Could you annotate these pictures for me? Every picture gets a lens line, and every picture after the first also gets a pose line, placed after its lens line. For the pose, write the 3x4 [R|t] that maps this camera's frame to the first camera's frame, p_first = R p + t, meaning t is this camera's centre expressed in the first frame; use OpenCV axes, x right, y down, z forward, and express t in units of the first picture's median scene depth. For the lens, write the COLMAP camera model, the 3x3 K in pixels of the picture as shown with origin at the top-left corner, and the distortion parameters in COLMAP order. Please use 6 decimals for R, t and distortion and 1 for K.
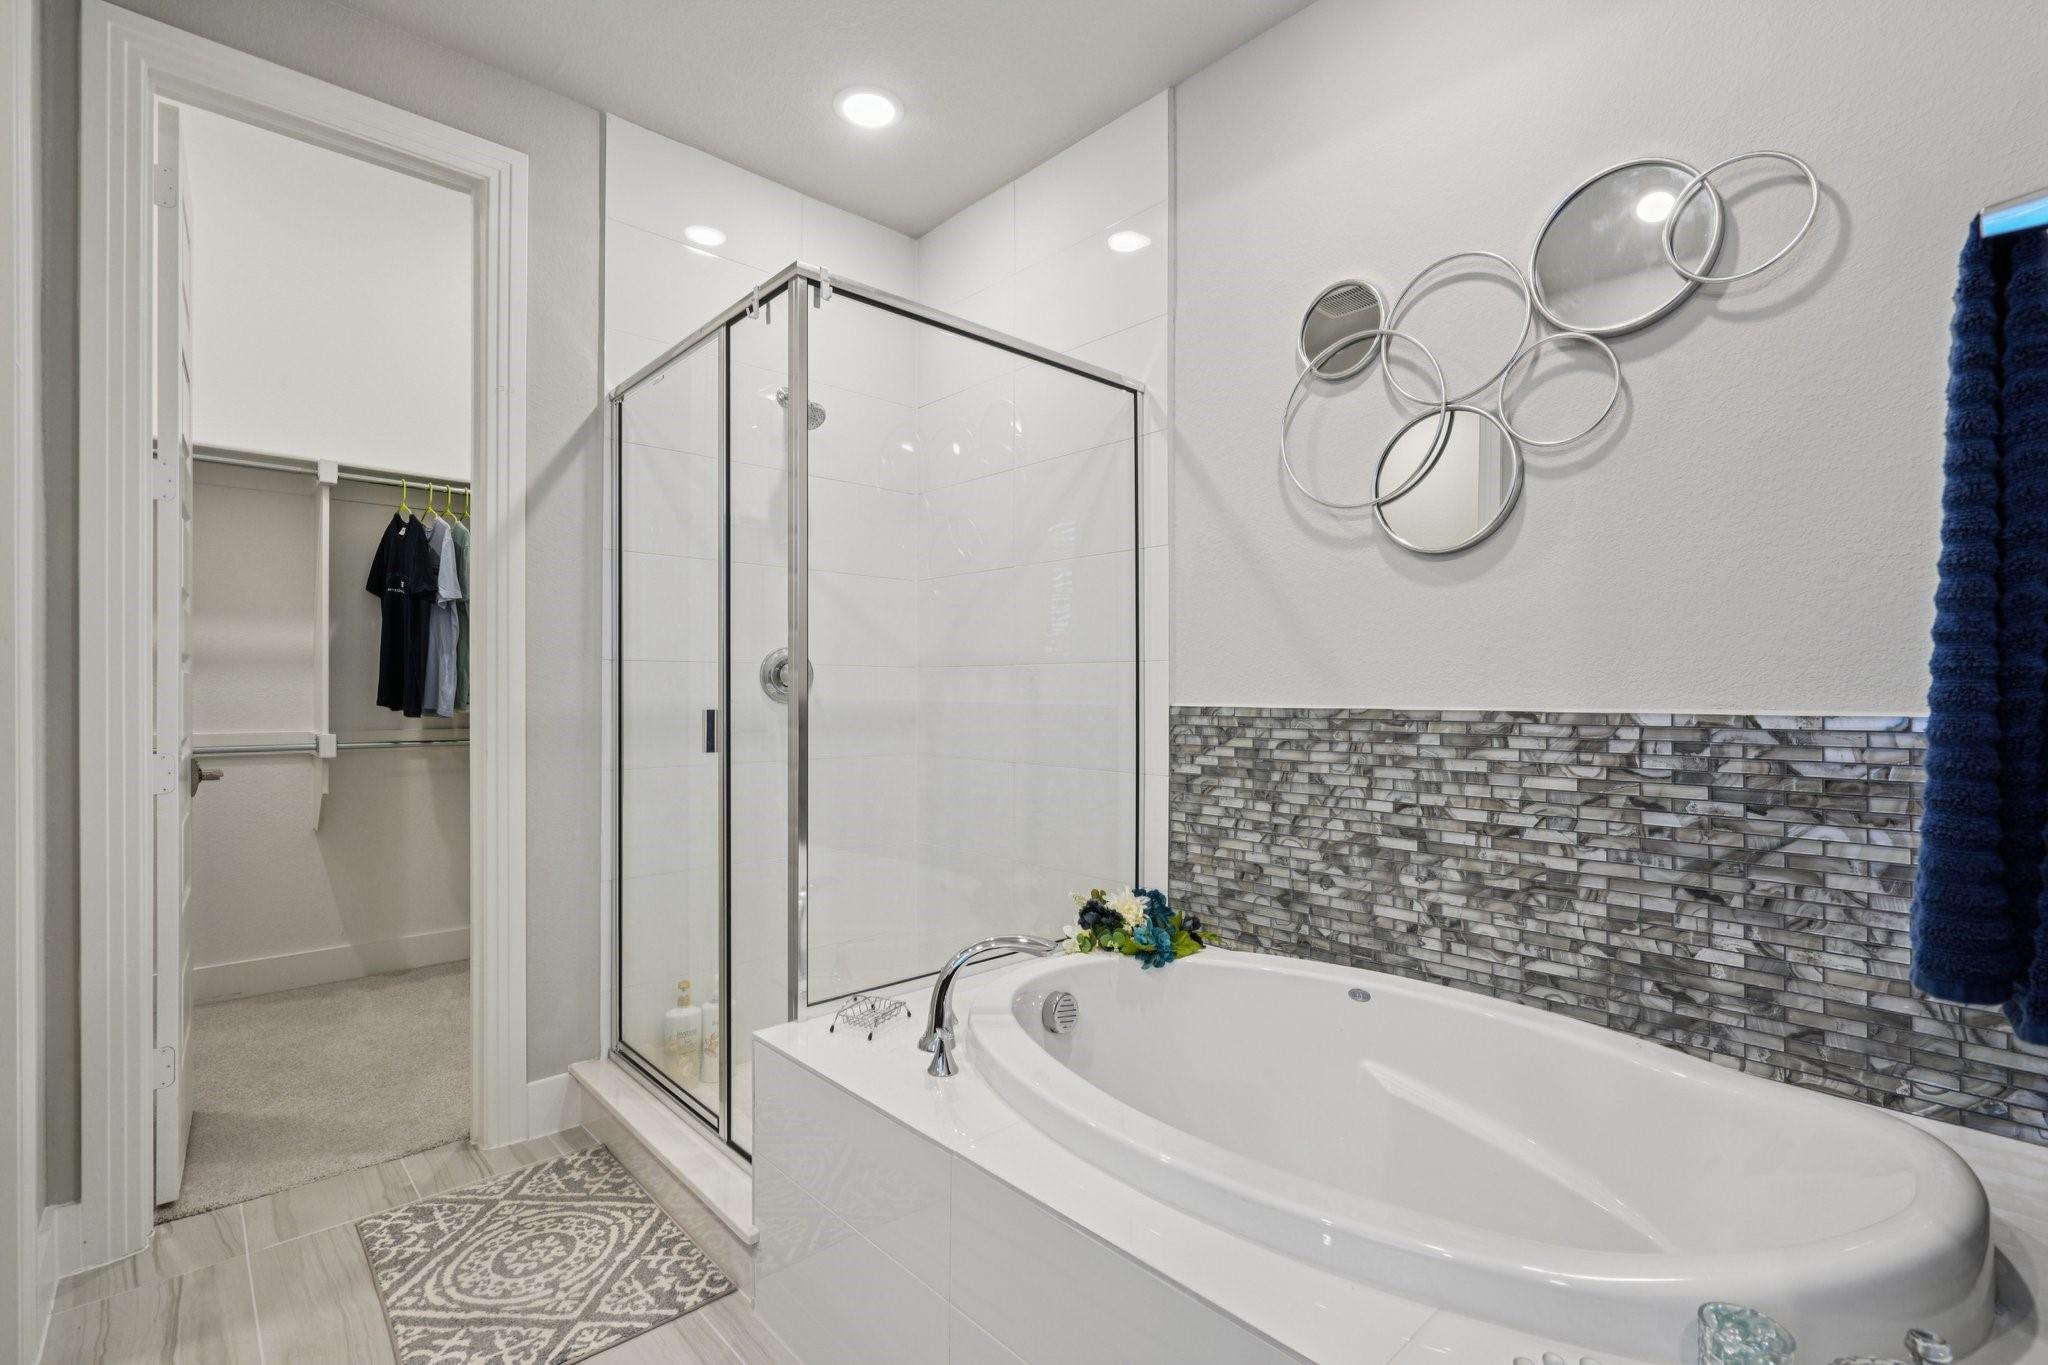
lens RADIAL K [[928.0, 0, 1026.4], [0, 928.0, 688.9], [0, 0, 1]] dist [-0.002344, 0.002507]
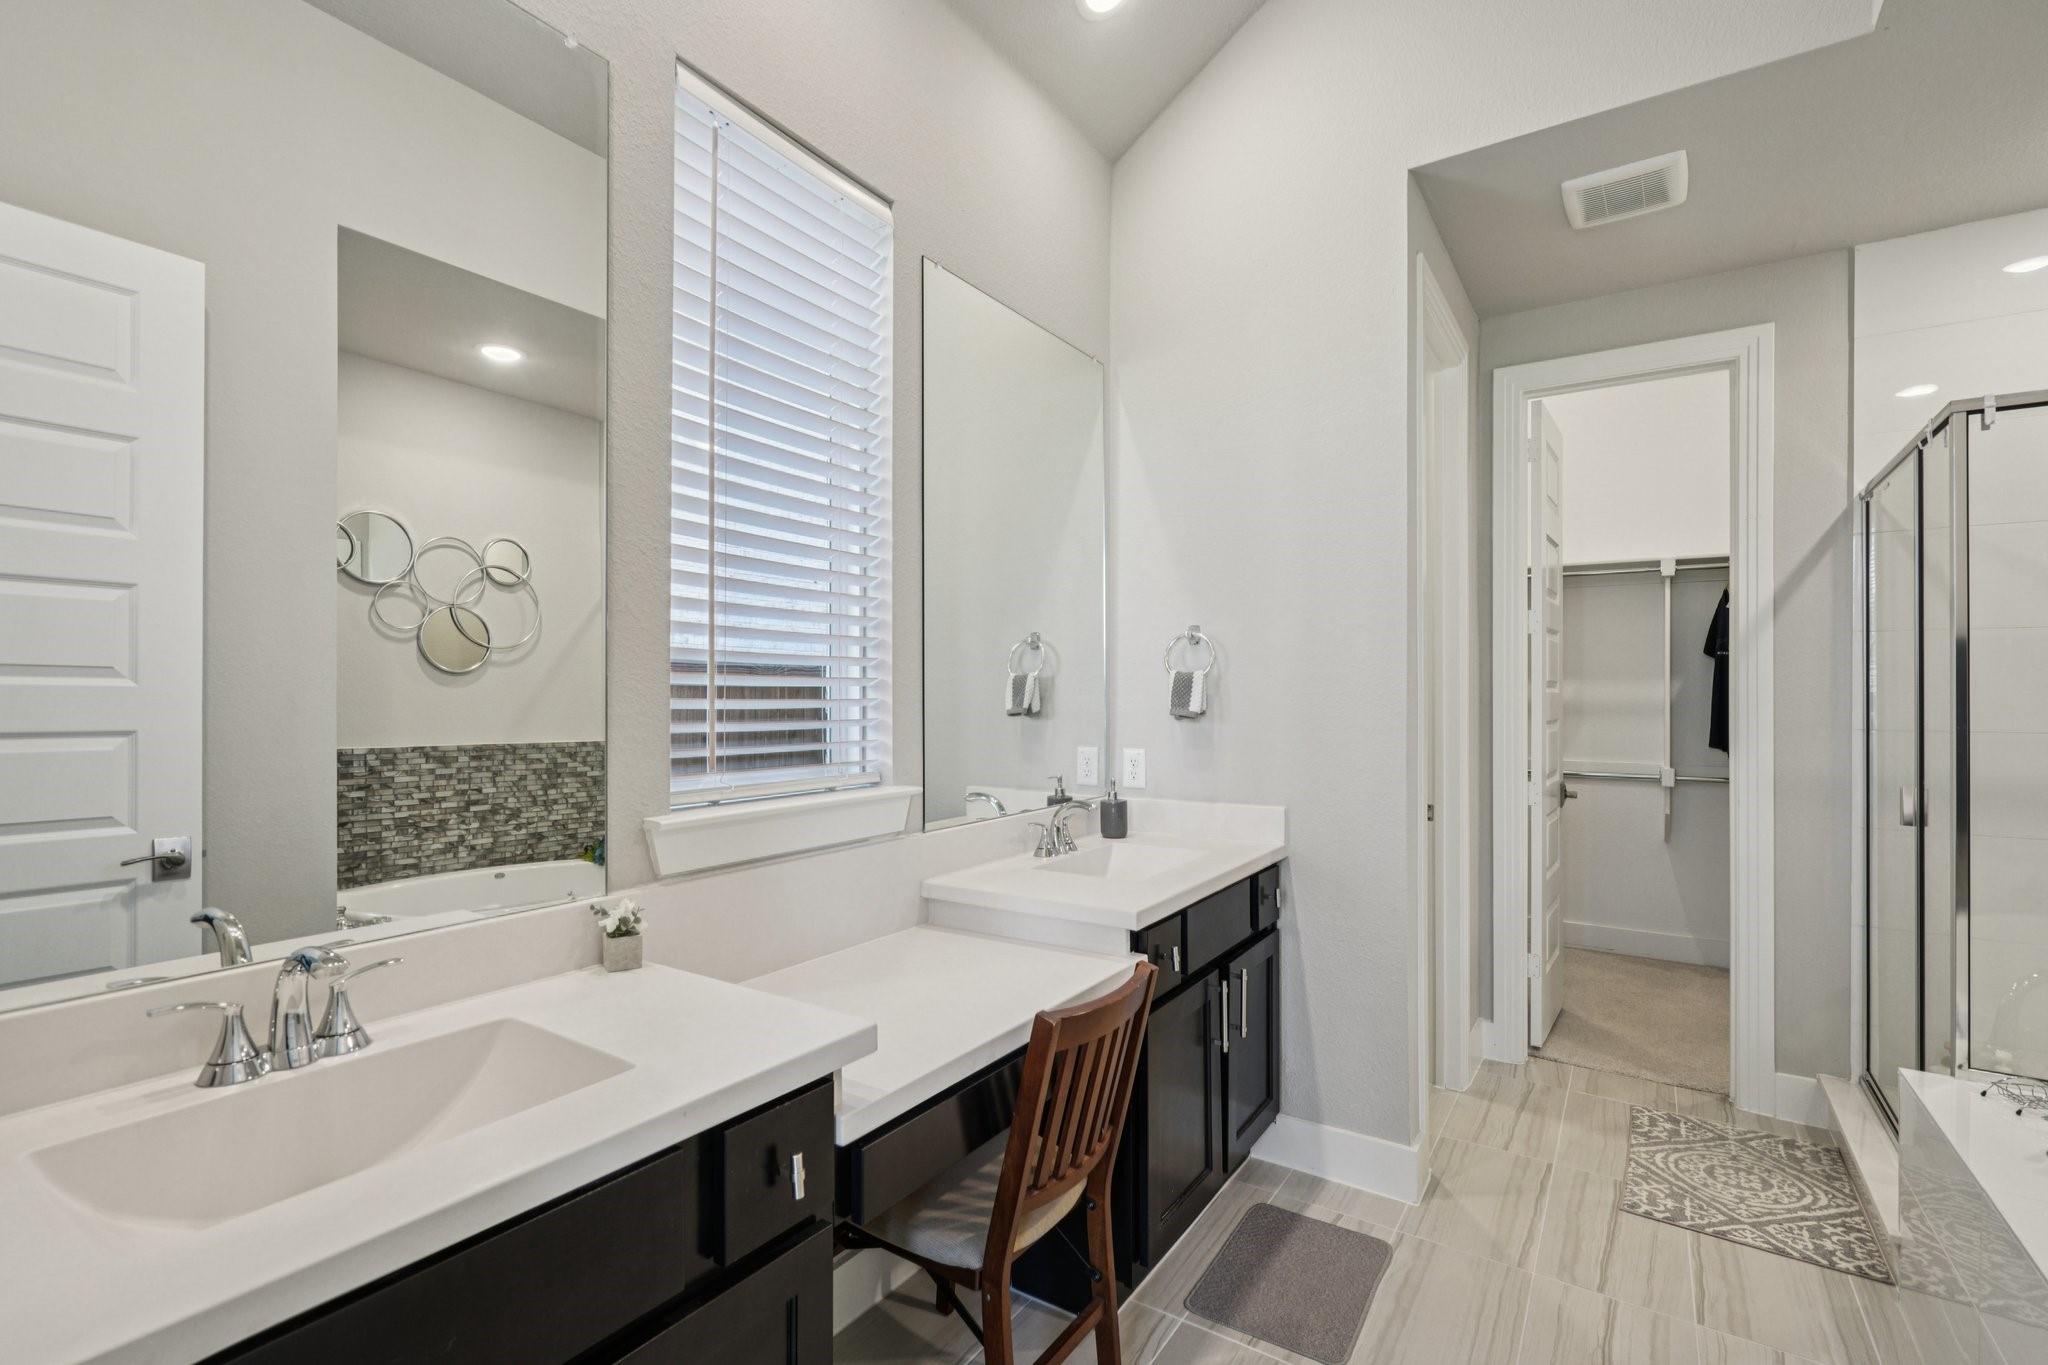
lens RADIAL K [[928.0, 0, 1022.7], [0, 928.0, 691.4], [0, 0, 1]] dist [-0.002344, 0.002507]
pose [[0.234207, -0.003360, -0.972181, 0.532064], [-0.001540, 0.999991, -0.003827, -0.093550], [0.972185, 0.002393, 0.234200, -0.328168]]
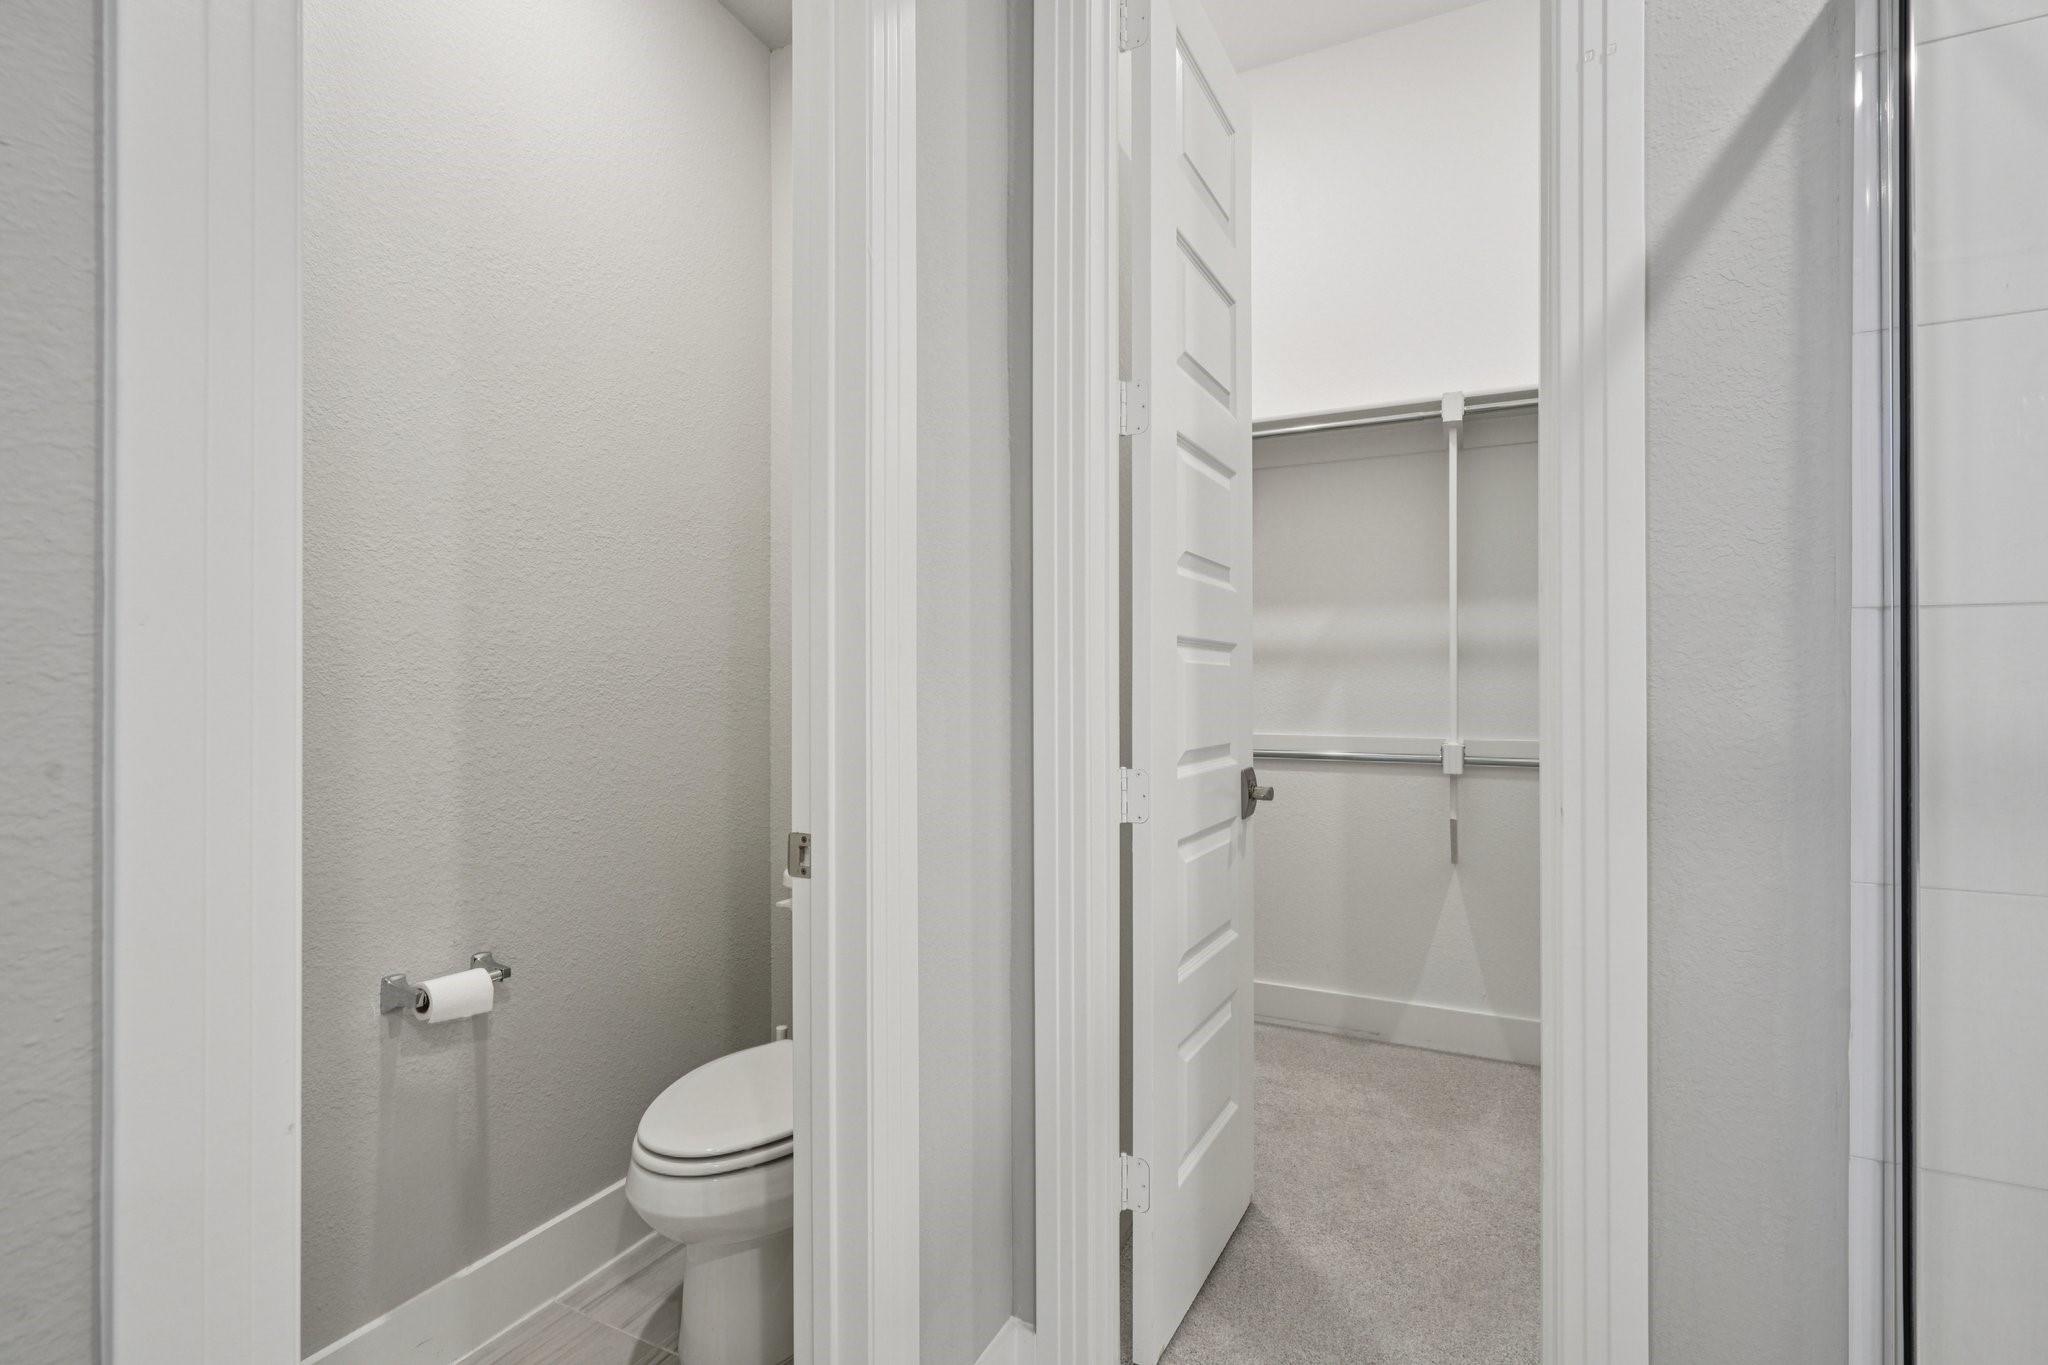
lens RADIAL K [[928.0, 0, 1014.5], [0, 928.0, 690.8], [0, 0, 1]] dist [-0.002344, 0.002507]
pose [[0.352836, -0.001282, -0.935684, -0.268703], [0.002899, 0.999996, -0.000277, 0.005404], [0.935681, -0.002615, 0.352838, 0.669167]]
